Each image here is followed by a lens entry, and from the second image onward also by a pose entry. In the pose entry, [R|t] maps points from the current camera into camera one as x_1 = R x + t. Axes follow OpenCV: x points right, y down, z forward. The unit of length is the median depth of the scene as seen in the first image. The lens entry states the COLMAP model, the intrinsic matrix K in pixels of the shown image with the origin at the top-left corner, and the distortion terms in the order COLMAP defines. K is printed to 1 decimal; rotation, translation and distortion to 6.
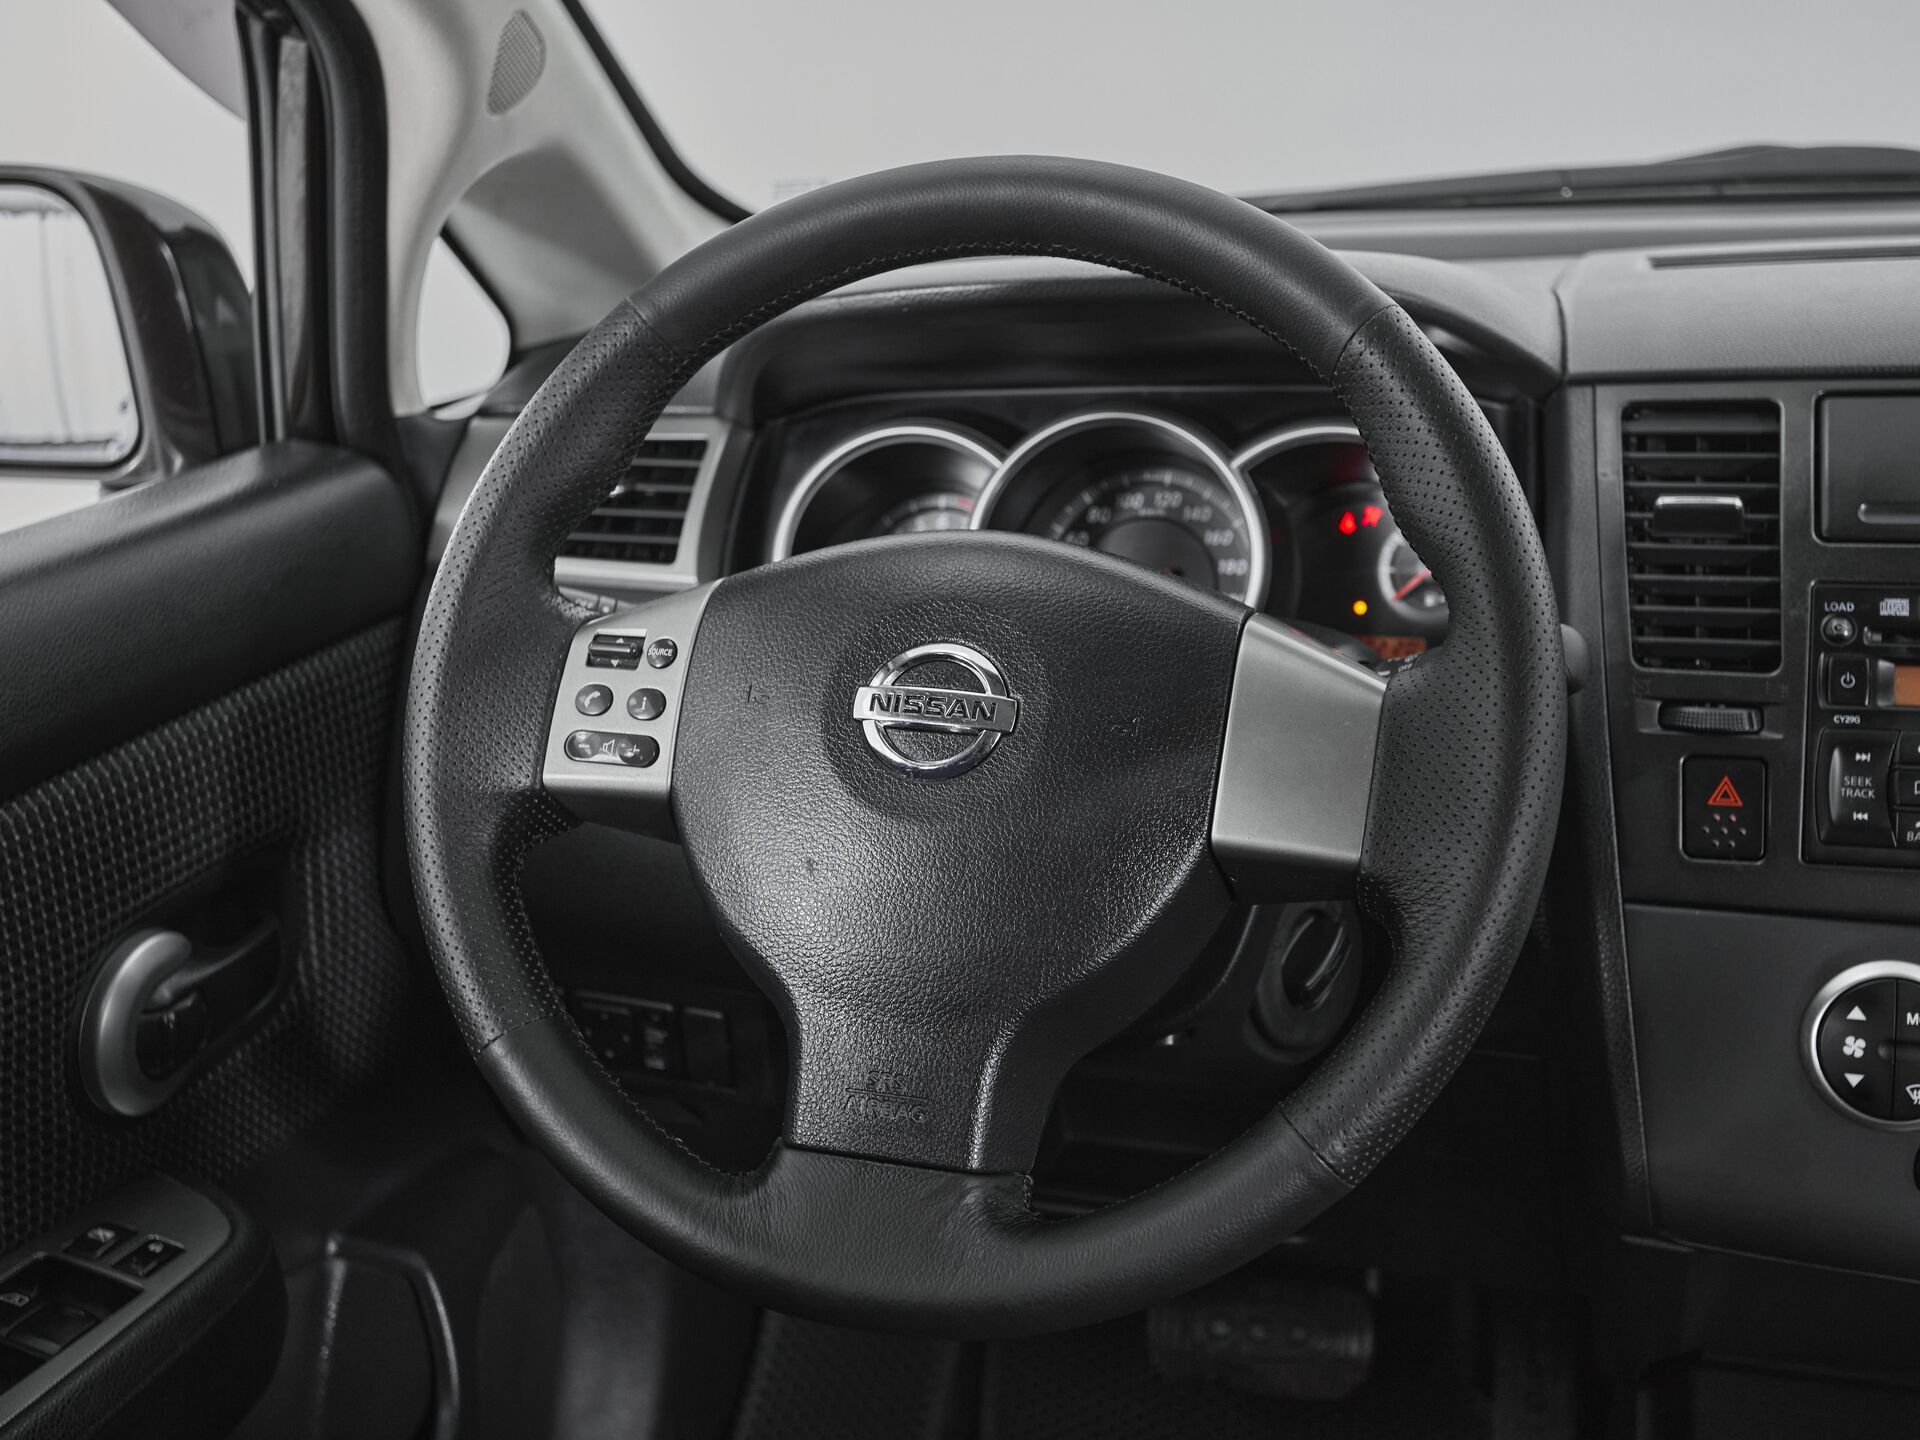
lens RADIAL K [[2331.6, 0, 960.0], [0, 2331.6, 720.0], [0, 0, 1]] dist [0.014975, 0.091224]
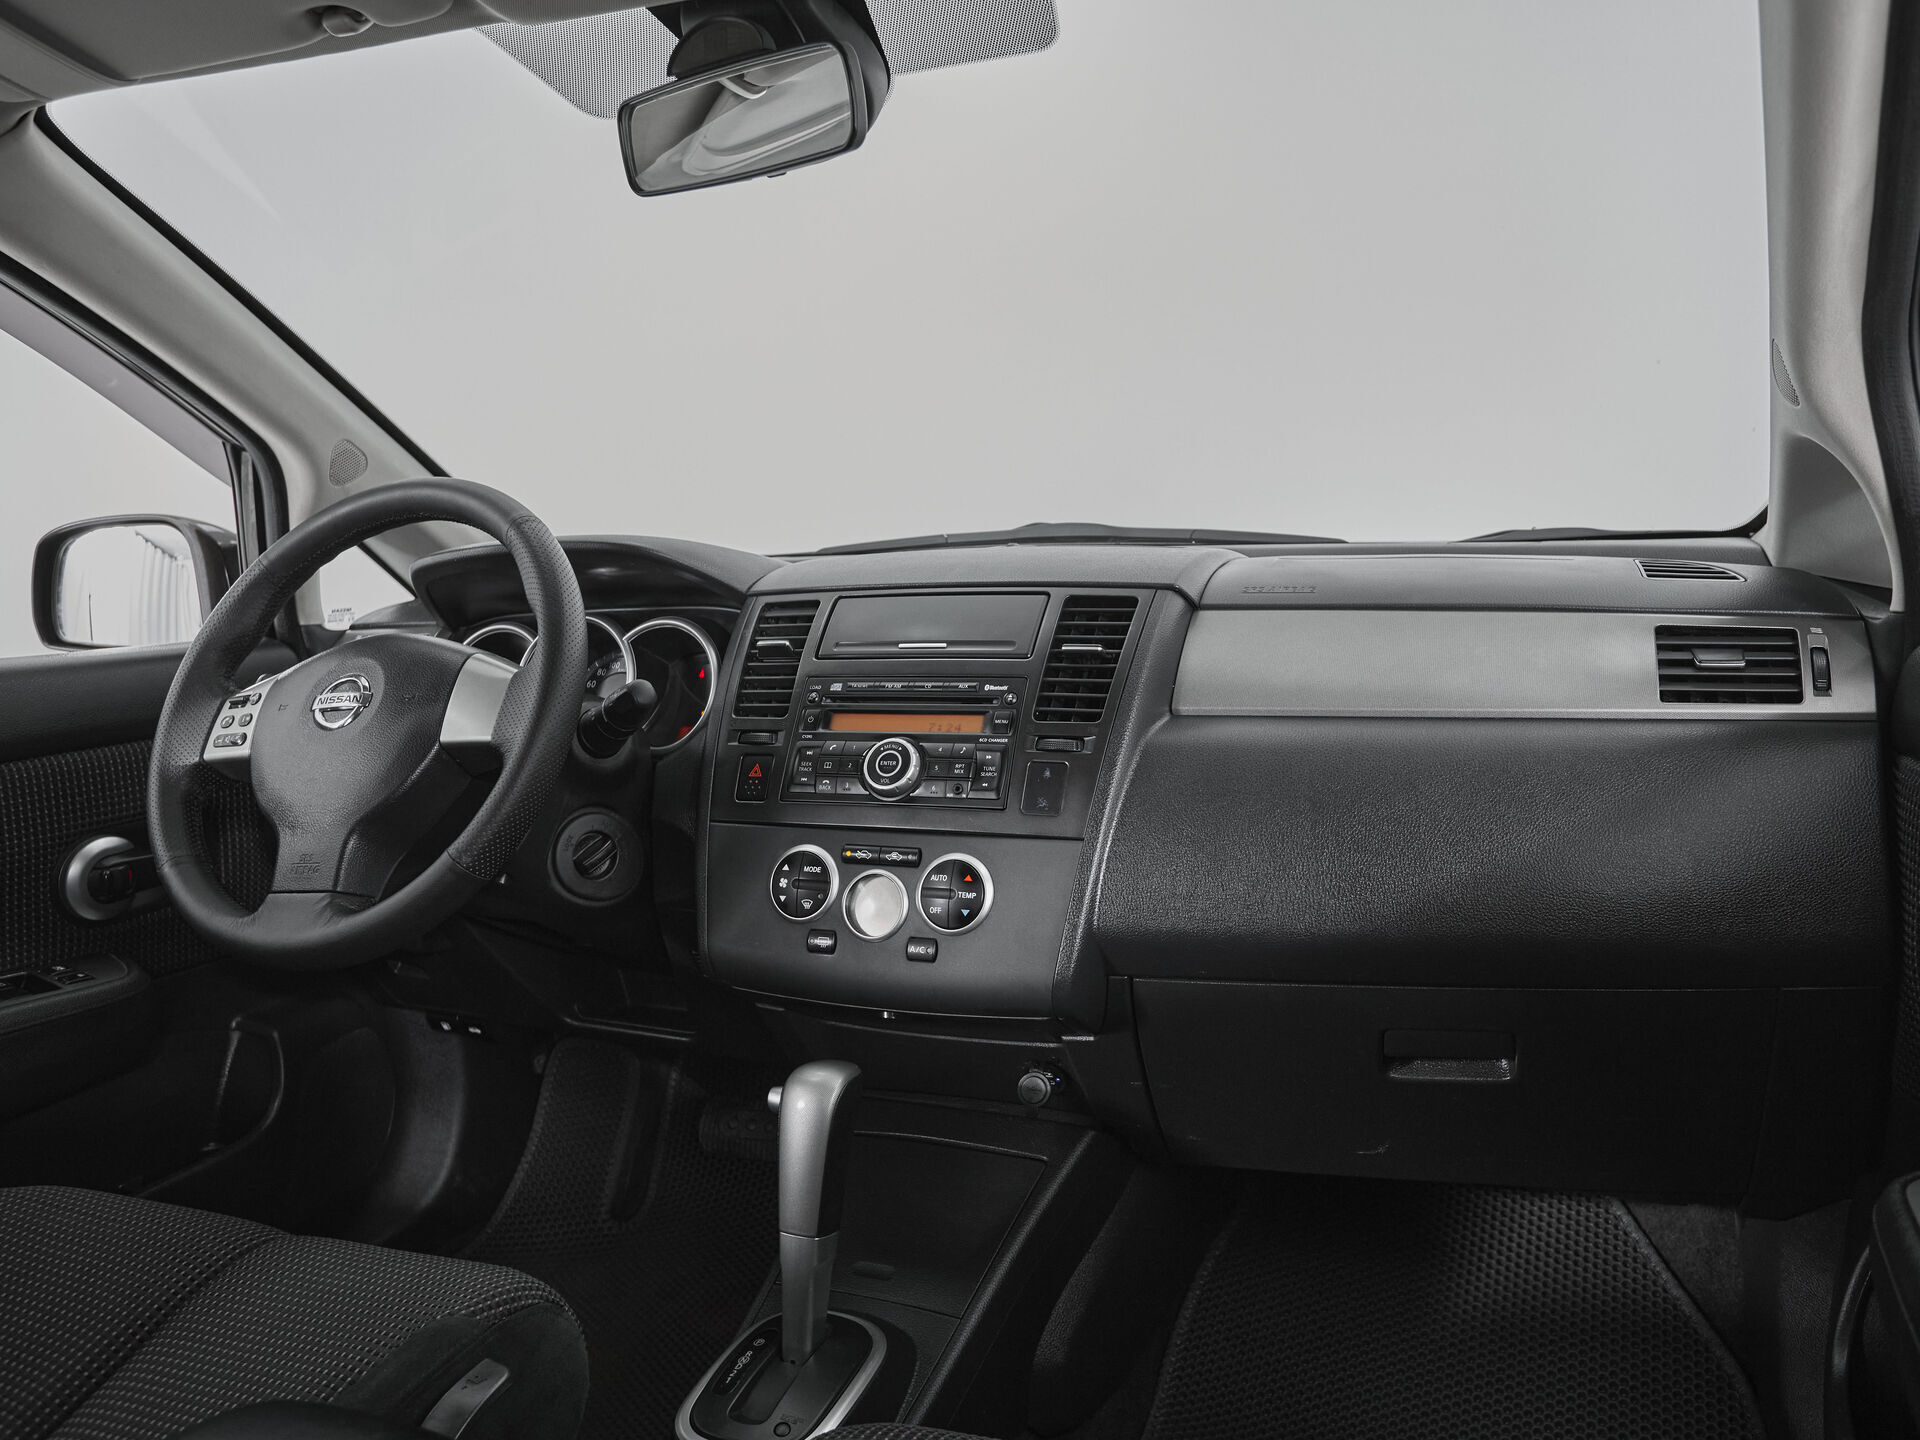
lens RADIAL K [[1474.4, 0, 1009.2], [0, 1474.4, 724.0], [0, 0, 1]] dist [-0.071672, 0.090959]
pose [[0.995706, 0.019058, -0.090591, 0.669197], [-0.034031, 0.985413, -0.166745, 0.202498], [0.086092, 0.169112, 0.981830, -0.306449]]
